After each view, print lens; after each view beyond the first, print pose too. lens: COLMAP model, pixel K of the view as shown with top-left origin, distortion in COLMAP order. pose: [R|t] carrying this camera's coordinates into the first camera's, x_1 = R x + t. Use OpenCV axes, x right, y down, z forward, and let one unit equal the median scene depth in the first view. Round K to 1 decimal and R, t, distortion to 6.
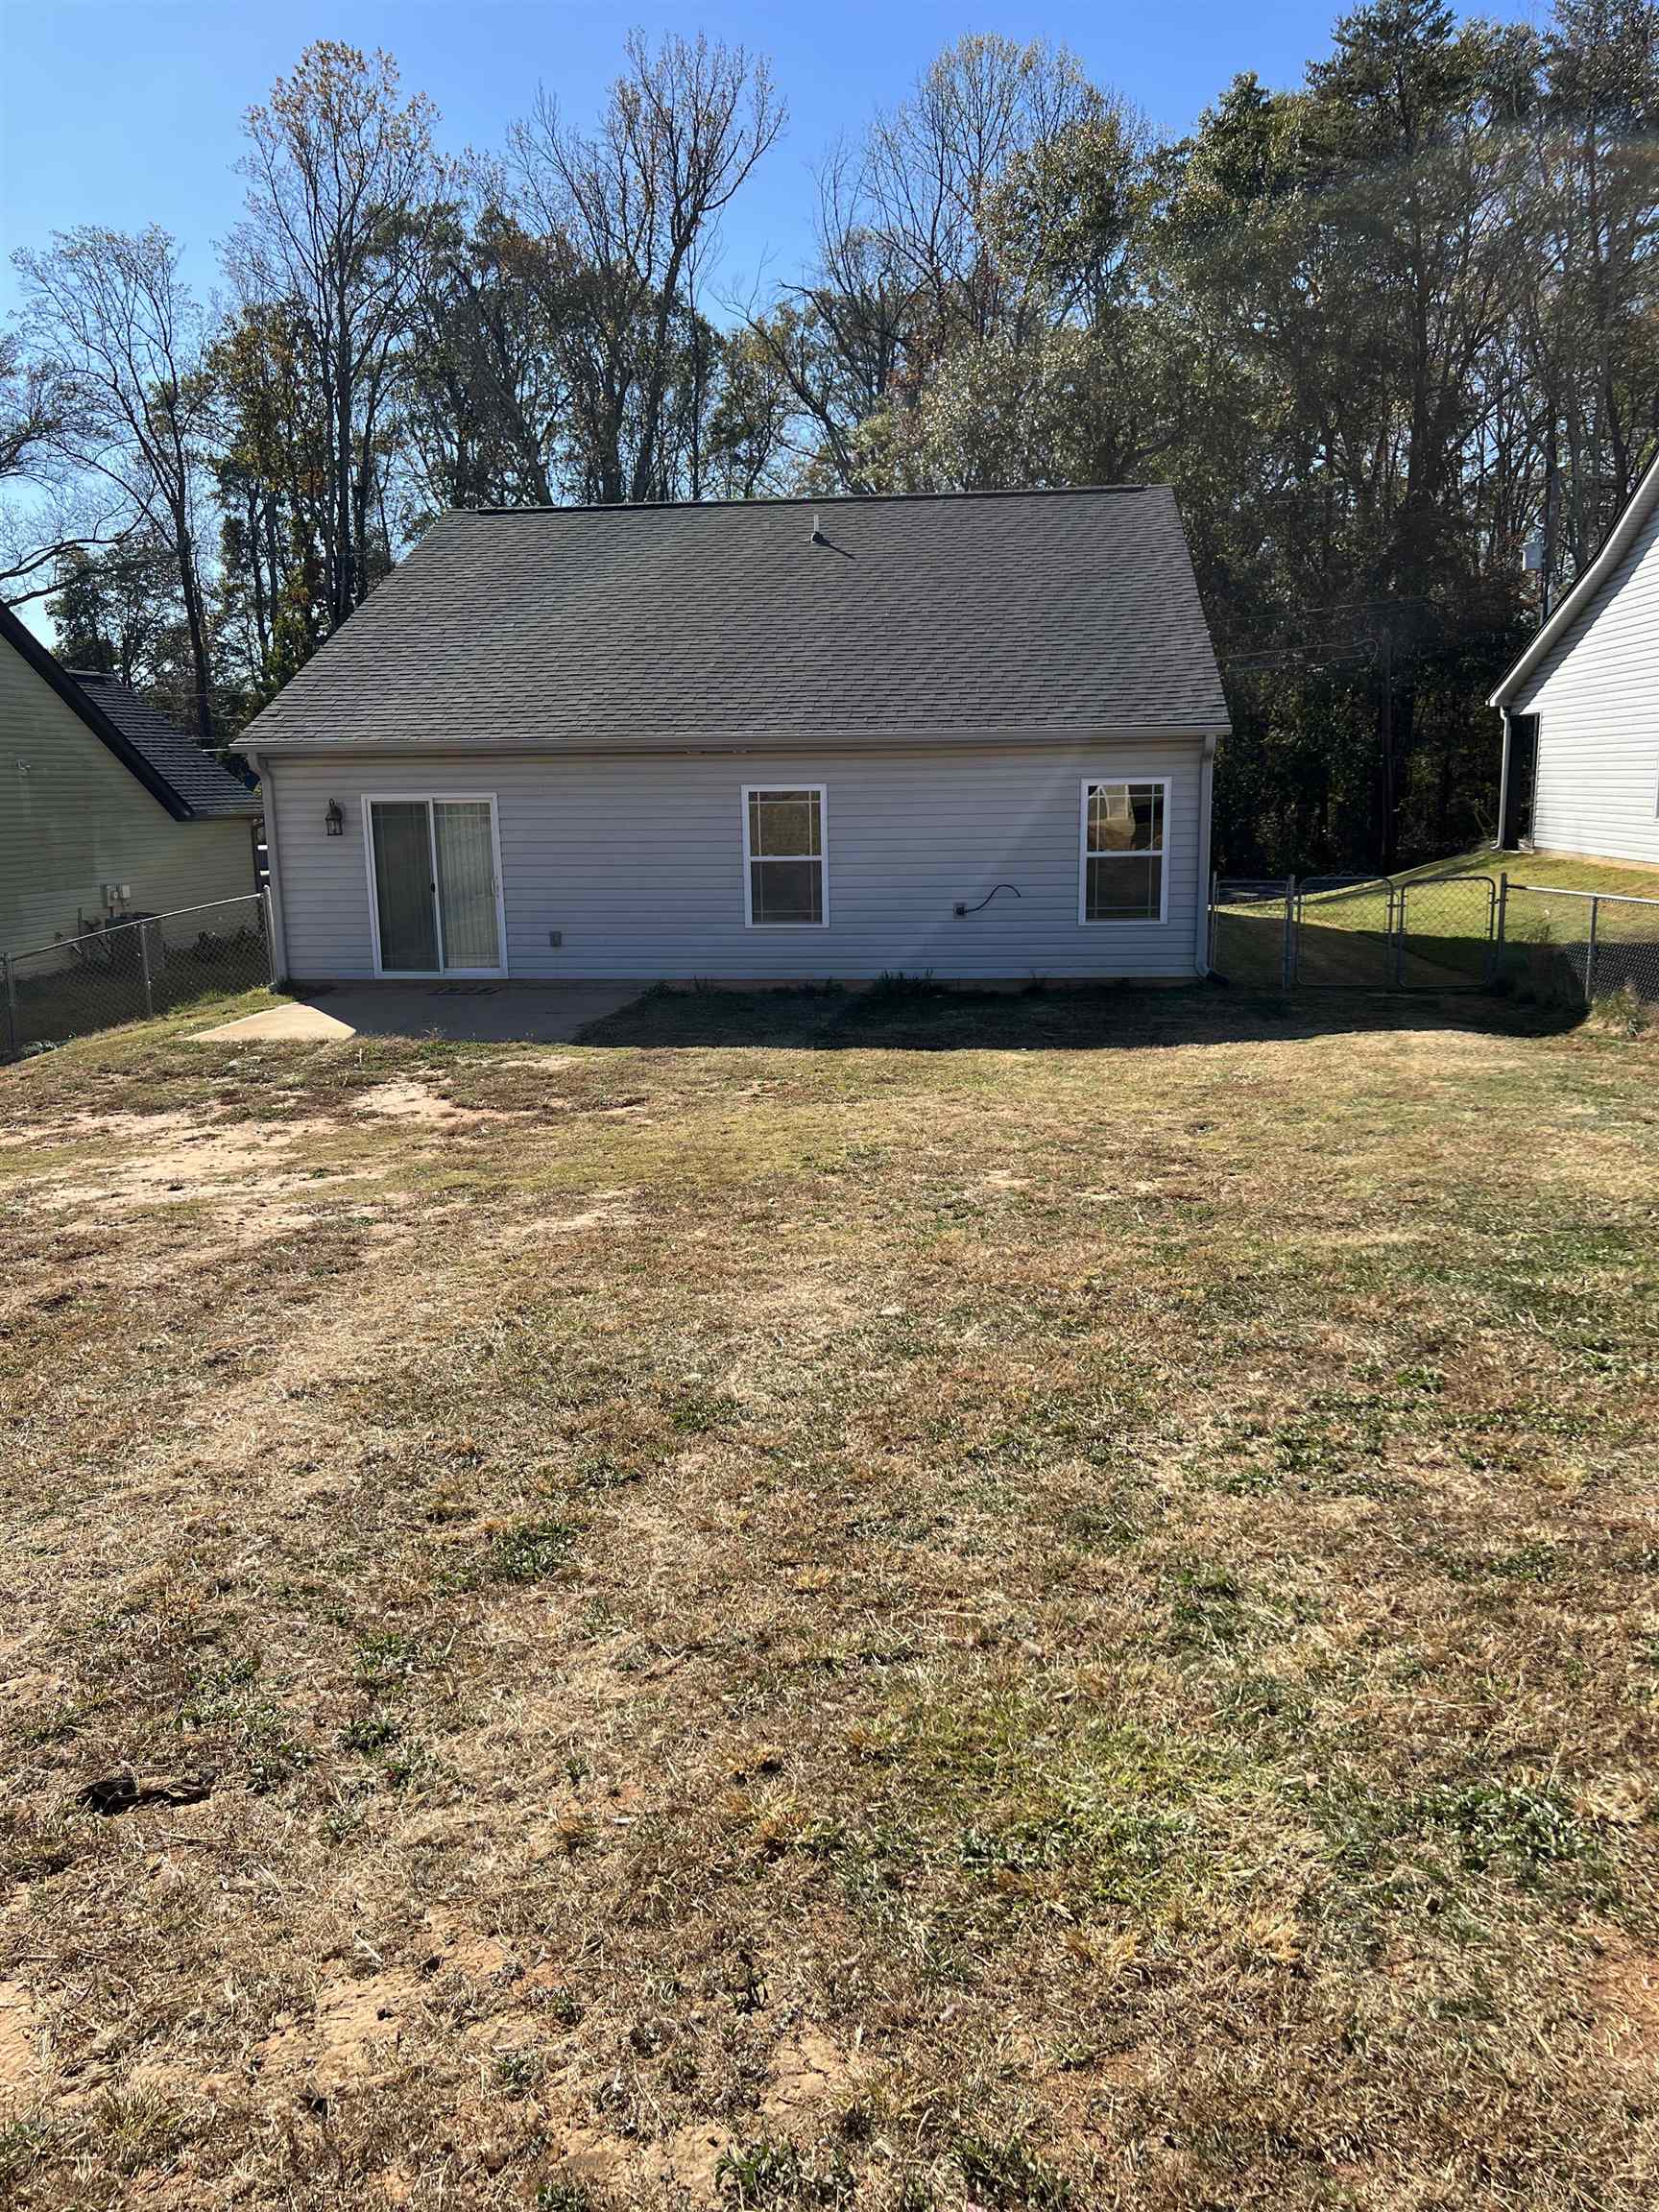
lens RADIAL K [[1663.4, 0, 838.9], [0, 1663.4, 1107.3], [0, 0, 1]] dist [0.073572, -0.101651]
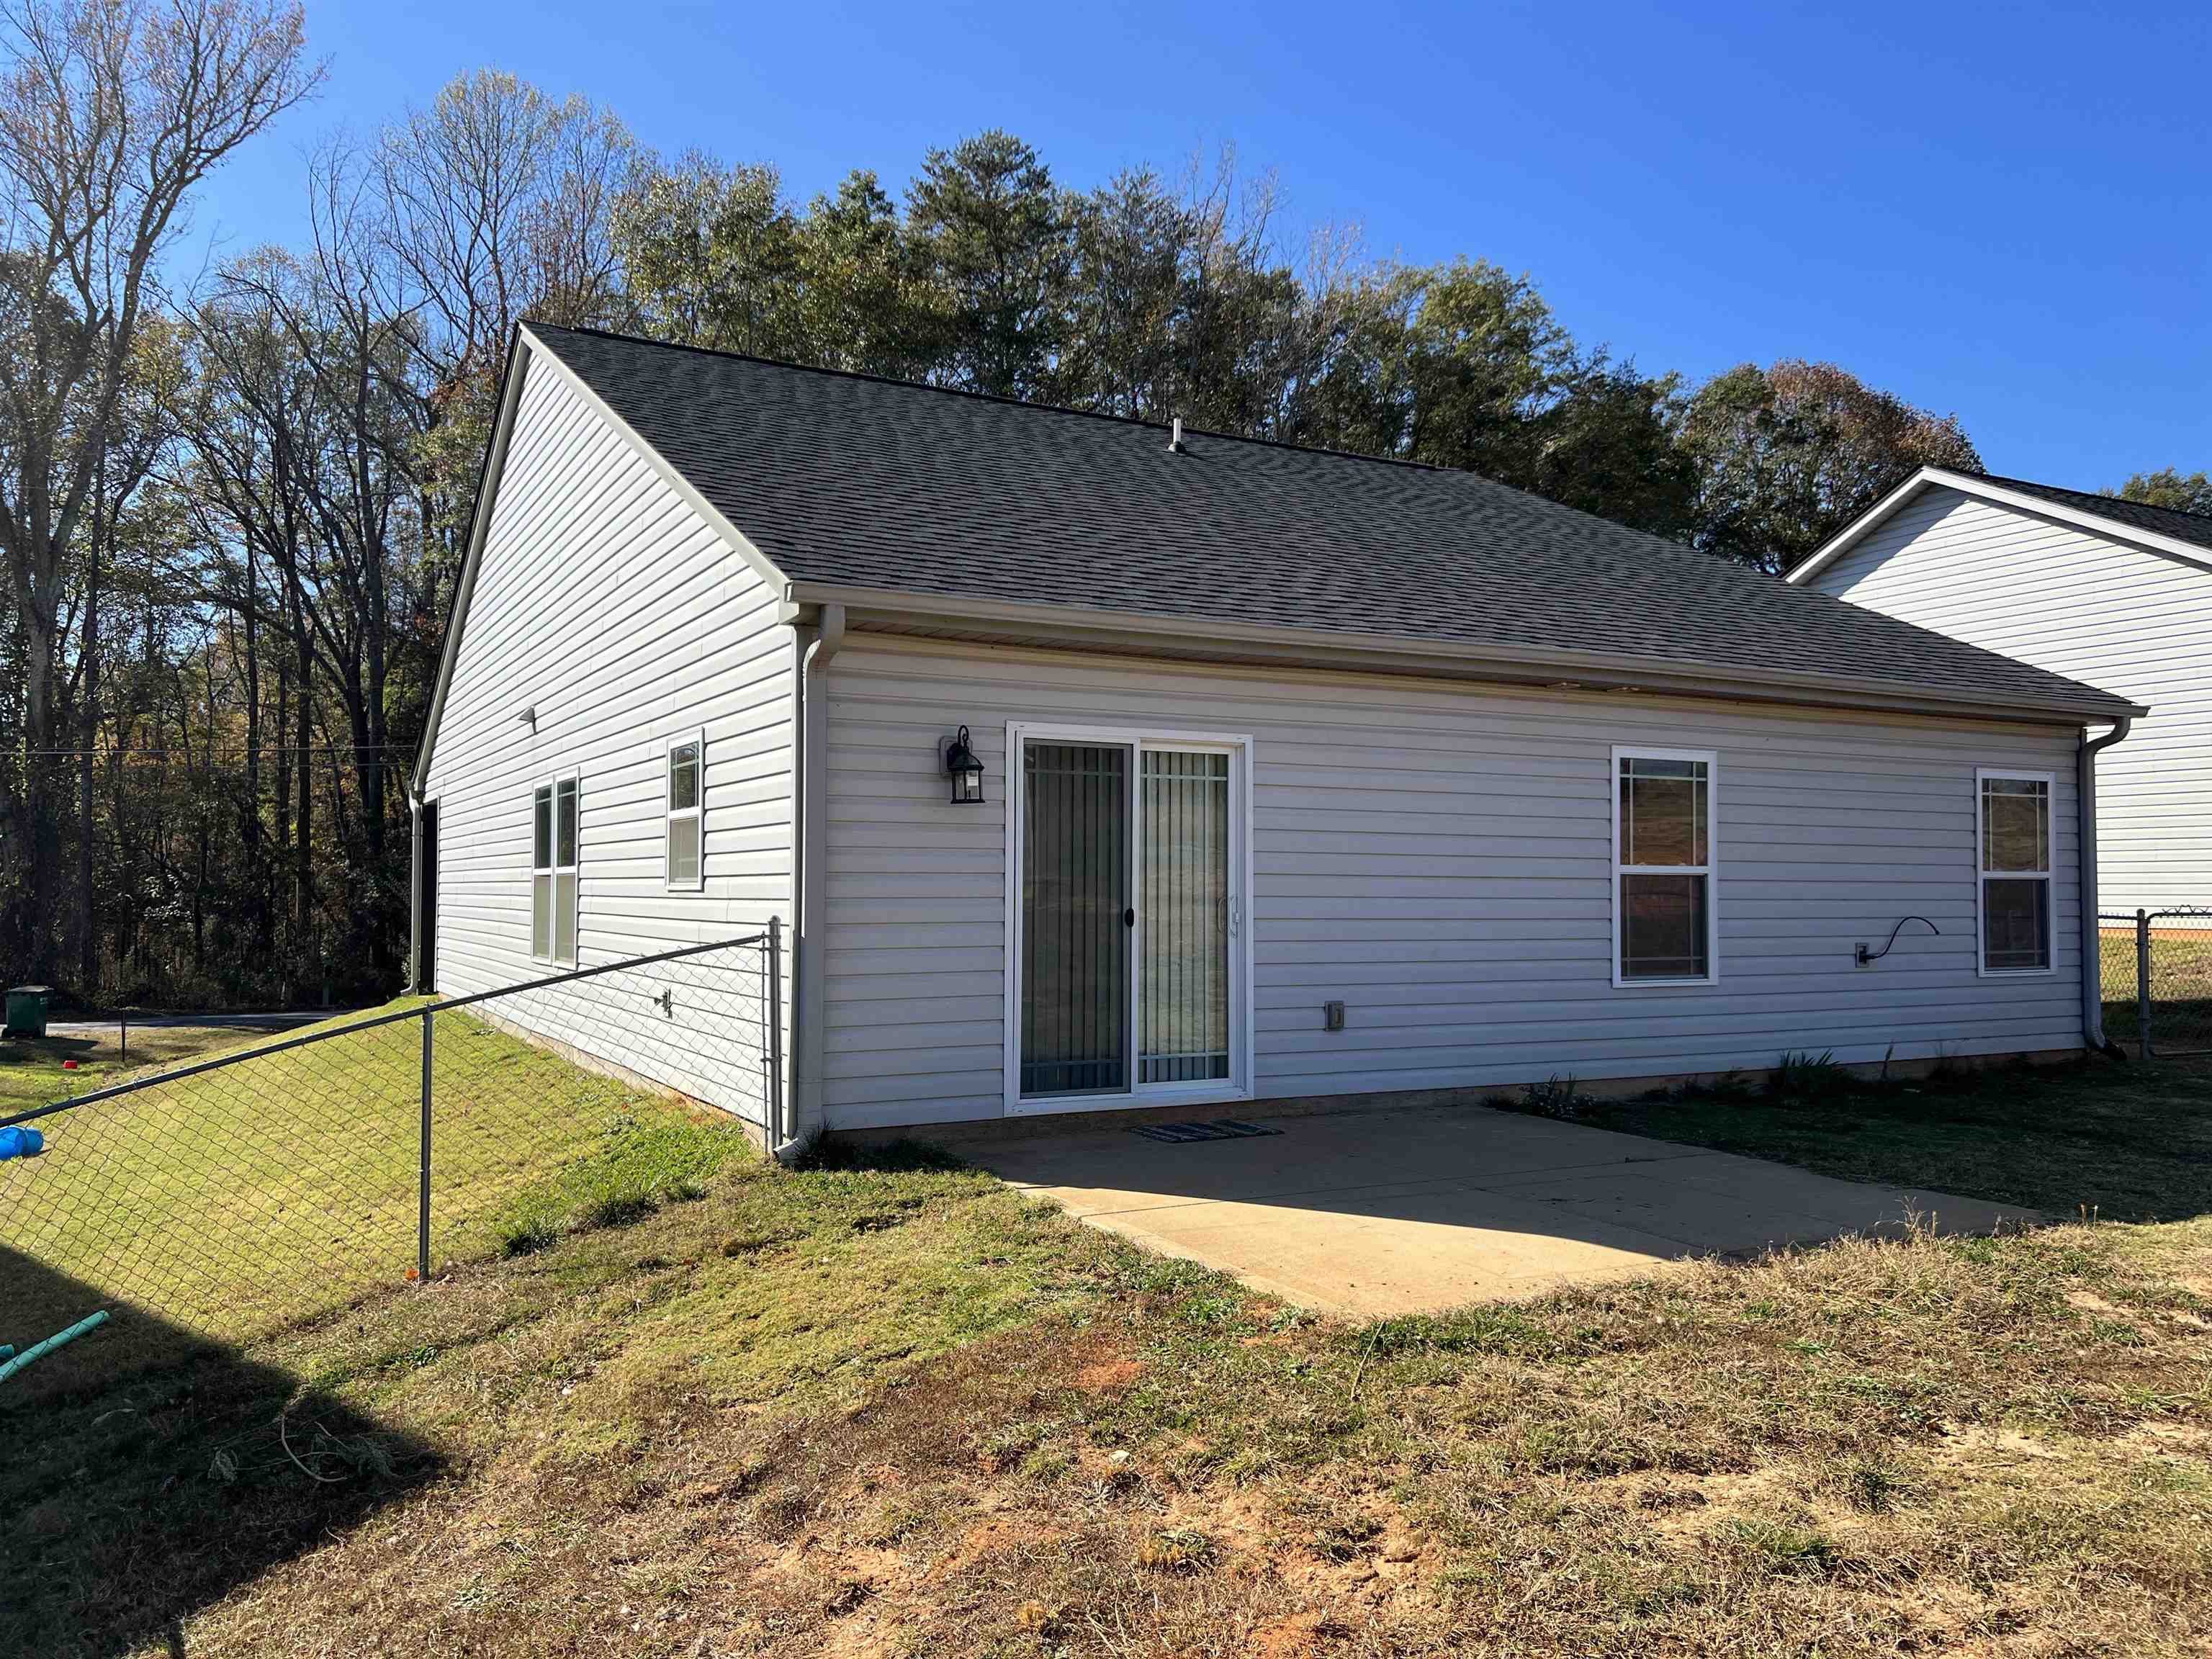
lens RADIAL K [[1663.4, 0, 1097.8], [0, 1663.4, 828.2], [0, 0, 1]] dist [0.073572, -0.101651]
pose [[0.830086, 0.036613, 0.556432, -0.527745], [0.085198, 0.977800, -0.191437, -0.066090], [-0.551088, 0.206316, 0.808539, 0.618685]]
